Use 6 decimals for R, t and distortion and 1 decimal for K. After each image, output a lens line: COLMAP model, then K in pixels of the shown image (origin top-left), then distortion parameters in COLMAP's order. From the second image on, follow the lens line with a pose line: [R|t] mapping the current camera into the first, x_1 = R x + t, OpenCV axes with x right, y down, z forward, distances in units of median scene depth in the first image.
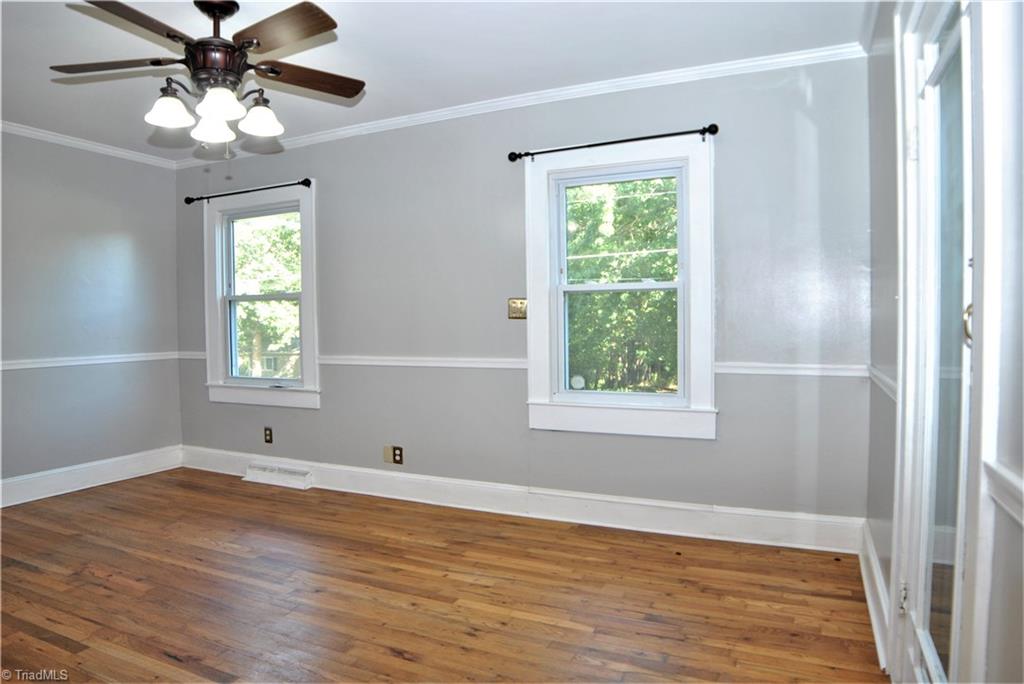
lens RADIAL K [[639.4, 0, 515.5], [0, 639.4, 338.9], [0, 0, 1]] dist [-0.119159, 0.047947]
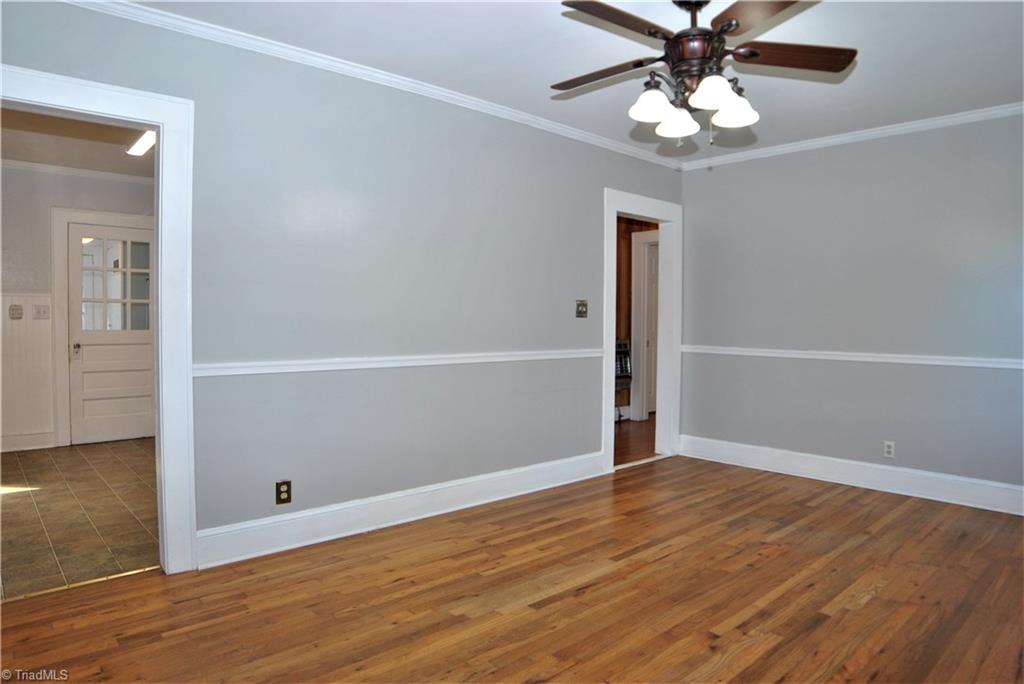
lens RADIAL K [[639.4, 0, 515.5], [0, 639.4, 338.9], [0, 0, 1]] dist [-0.119159, 0.047947]
pose [[-0.388016, 0.037681, -0.920882, 0.480886], [-0.031089, 0.998060, 0.053939, -0.032200], [0.921128, 0.049558, -0.386091, 0.993028]]
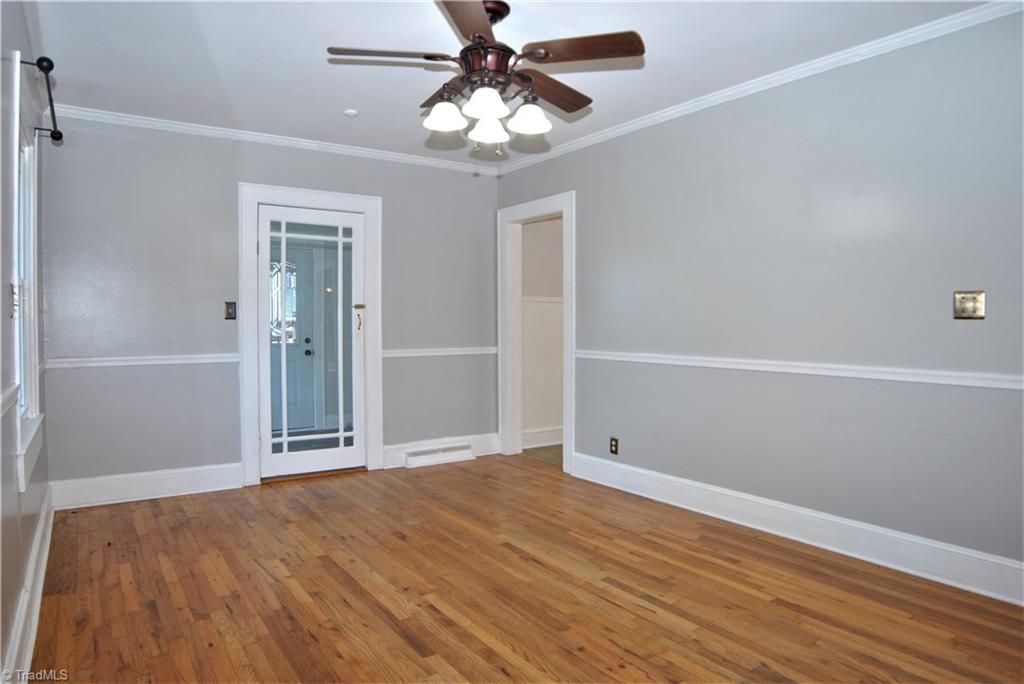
lens RADIAL K [[639.4, 0, 515.5], [0, 639.4, 338.9], [0, 0, 1]] dist [-0.119159, 0.047947]
pose [[-0.865333, -0.003098, 0.501189, -0.915726], [0.024827, 0.998488, 0.049037, -0.037022], [-0.500583, 0.054876, -0.863948, 1.656473]]
